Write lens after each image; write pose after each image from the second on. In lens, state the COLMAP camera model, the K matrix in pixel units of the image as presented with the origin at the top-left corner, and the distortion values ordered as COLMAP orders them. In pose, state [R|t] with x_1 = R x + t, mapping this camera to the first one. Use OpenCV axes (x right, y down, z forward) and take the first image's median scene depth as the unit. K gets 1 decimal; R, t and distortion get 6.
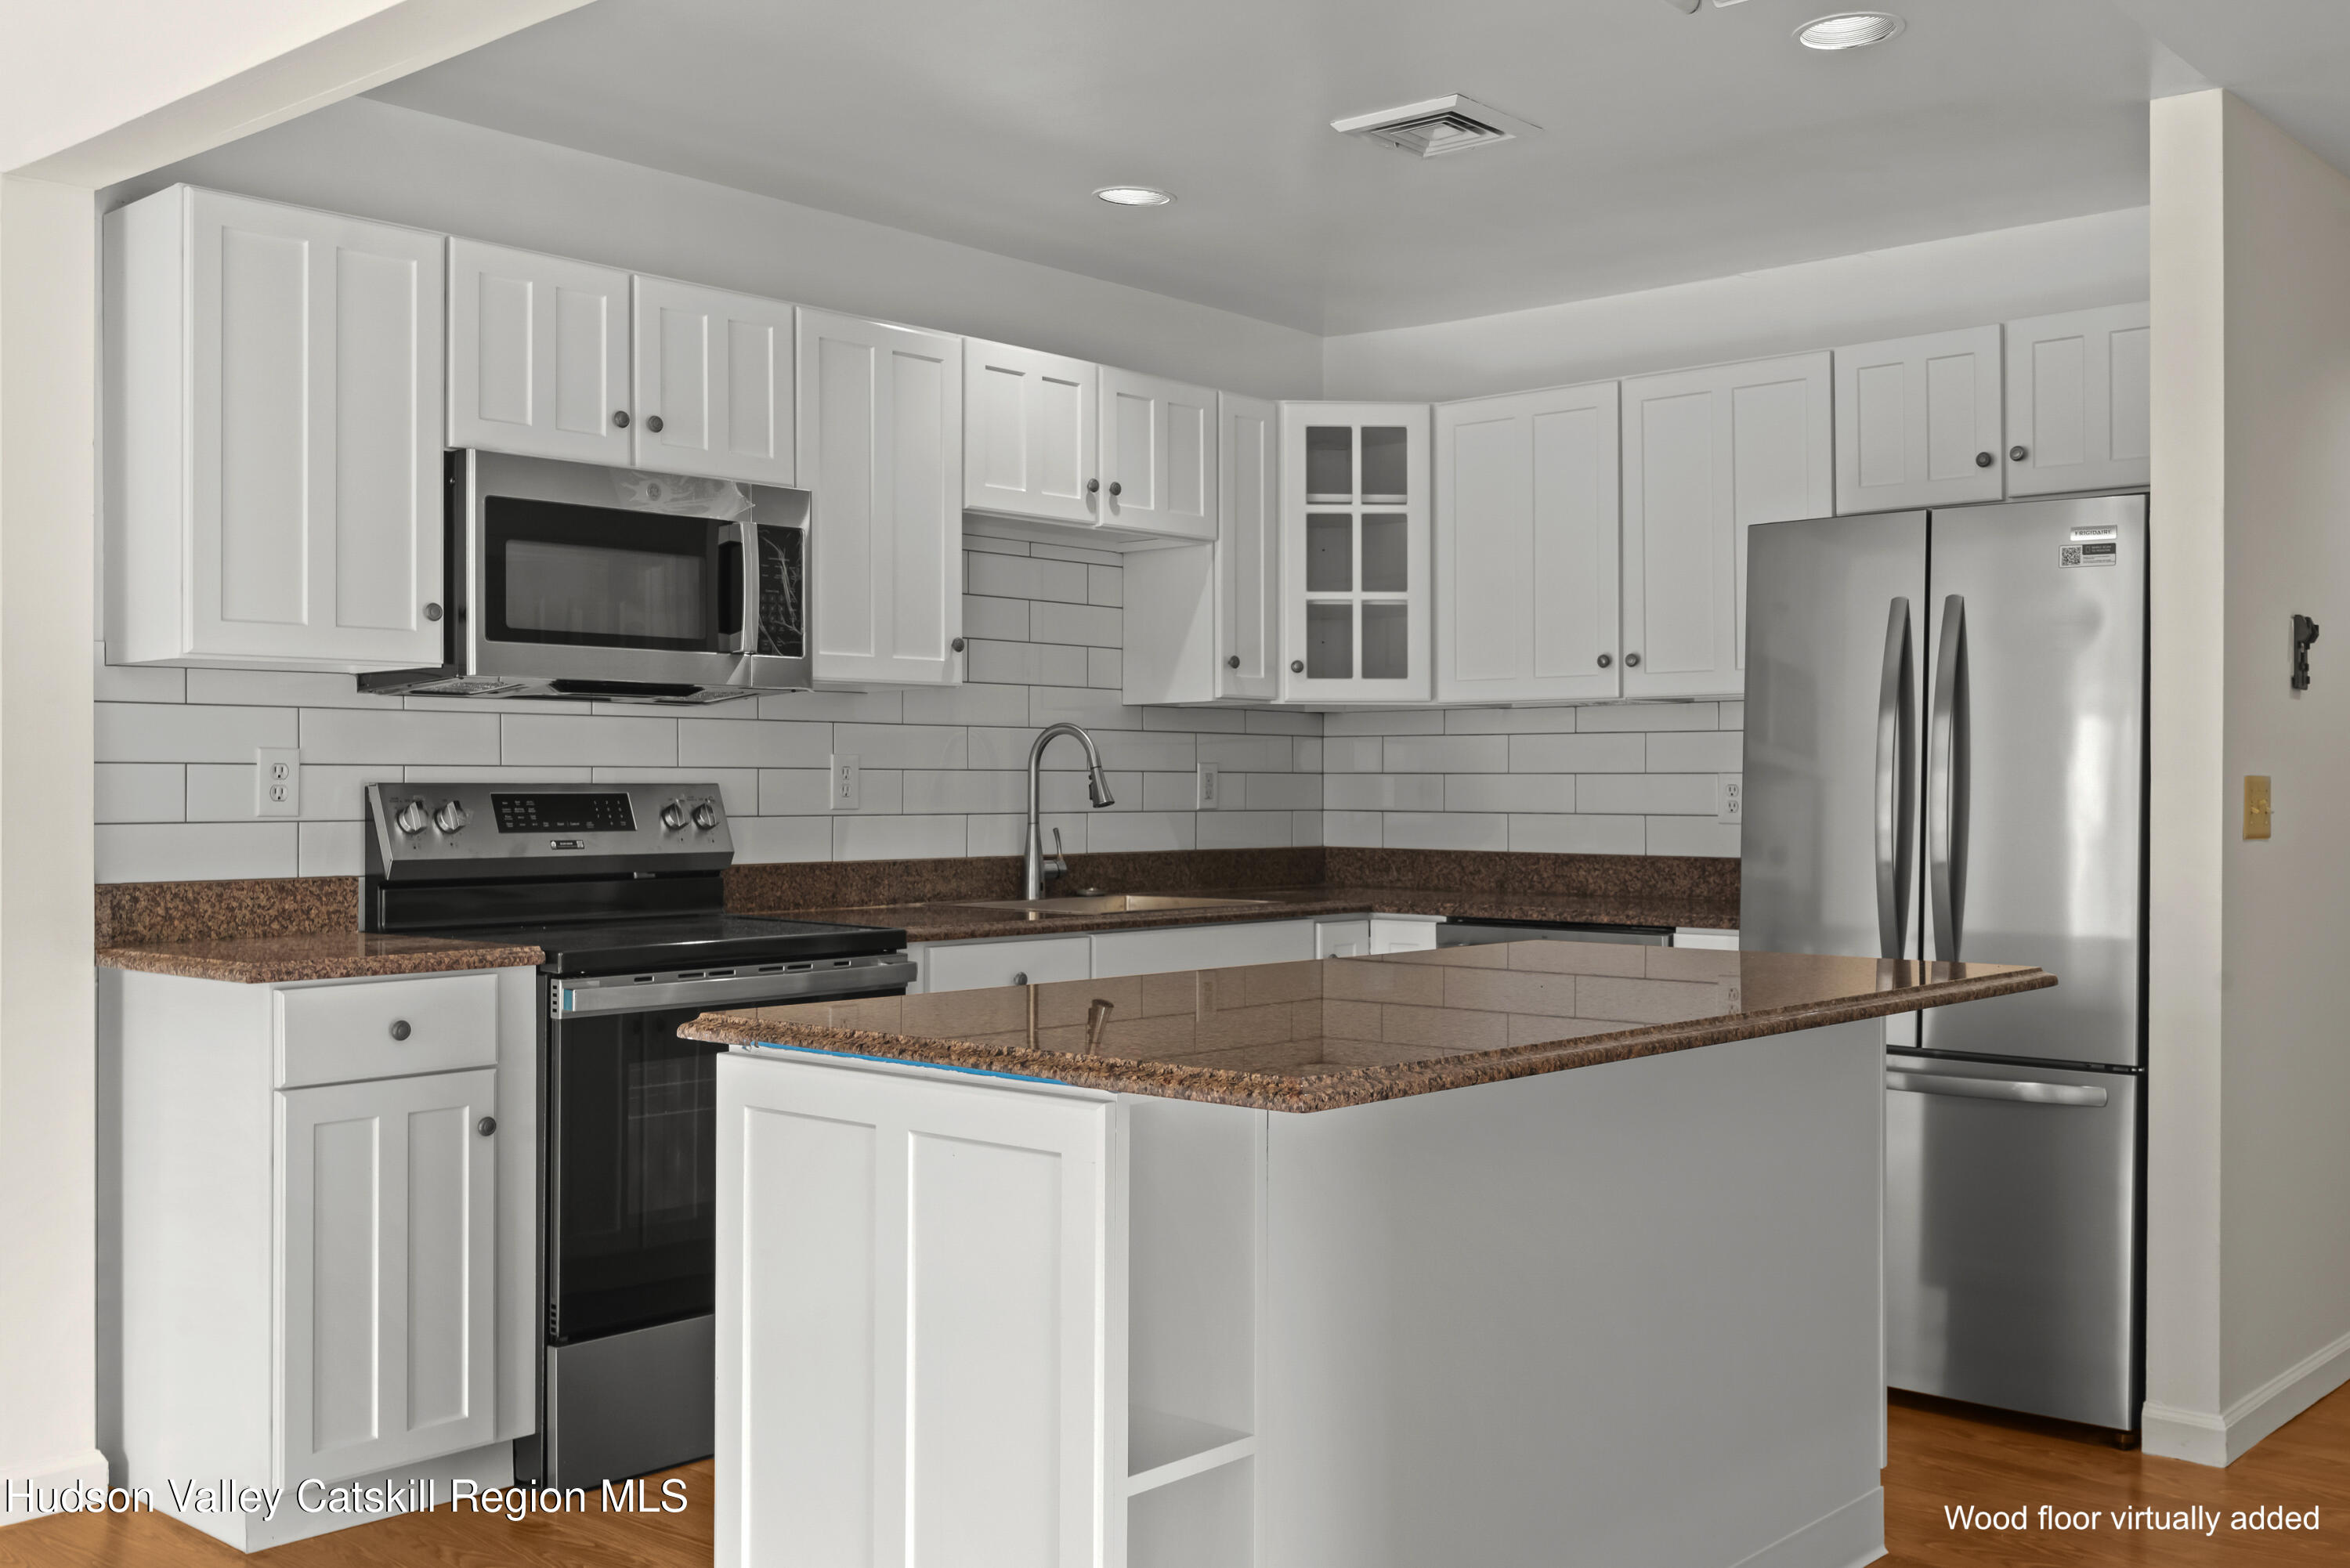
lens RADIAL K [[2249.2, 0, 1175.0], [0, 2249.2, 784.0], [0, 0, 1]] dist [0.166856, -0.494843]
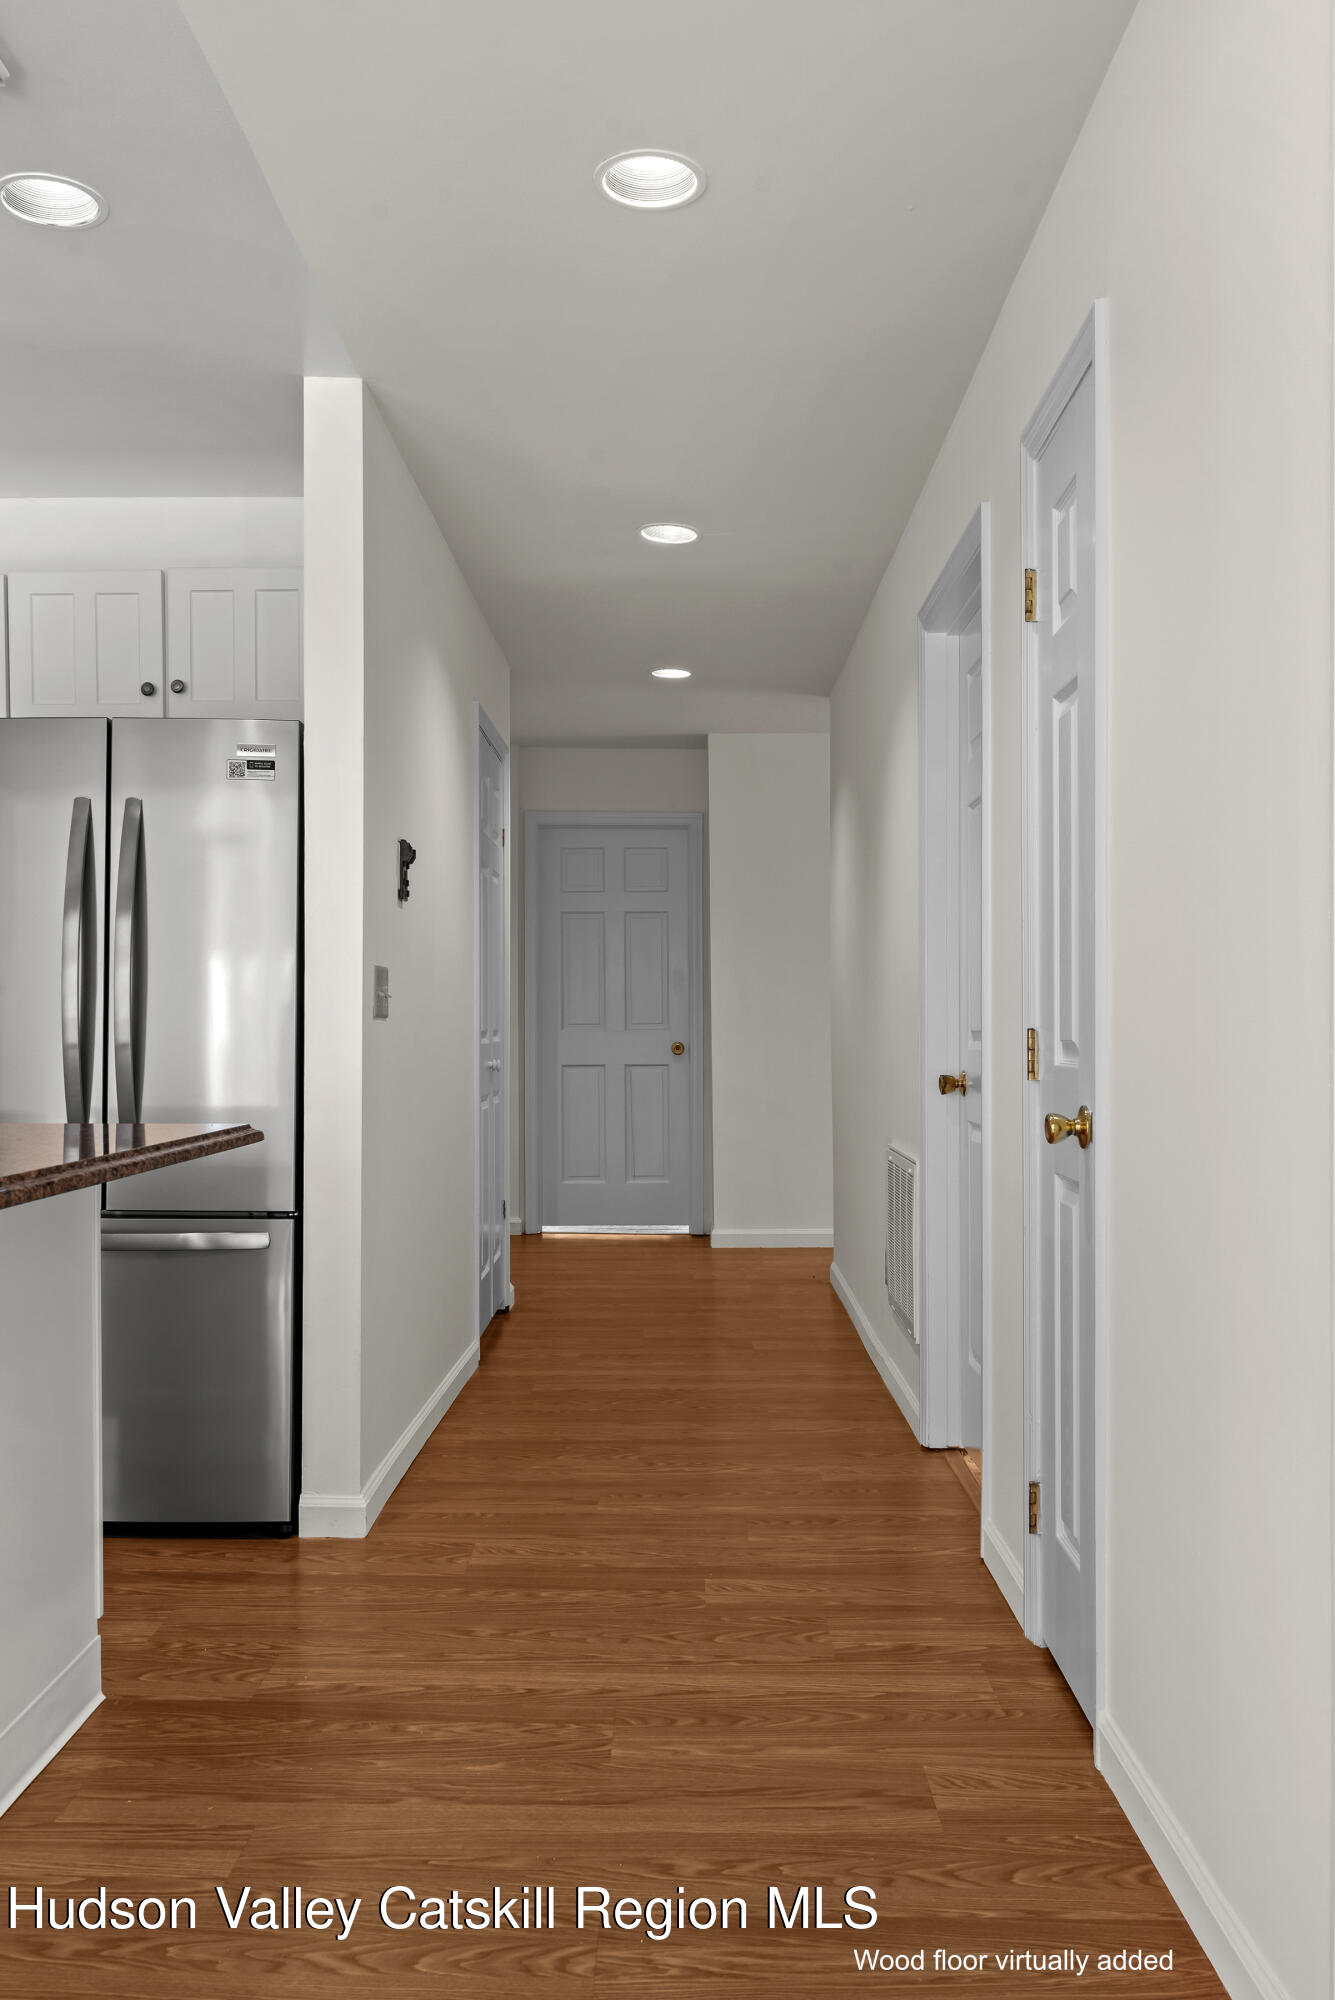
lens RADIAL K [[1613.2, 0, 665.9], [0, 1613.2, 1046.3], [0, 0, 1]] dist [0.013606, 0.001554]
pose [[0.761532, -0.016607, 0.647915, 0.030215], [0.009938, 0.999853, 0.013947, 0.029445], [-0.648051, -0.004182, 0.761585, 0.245123]]
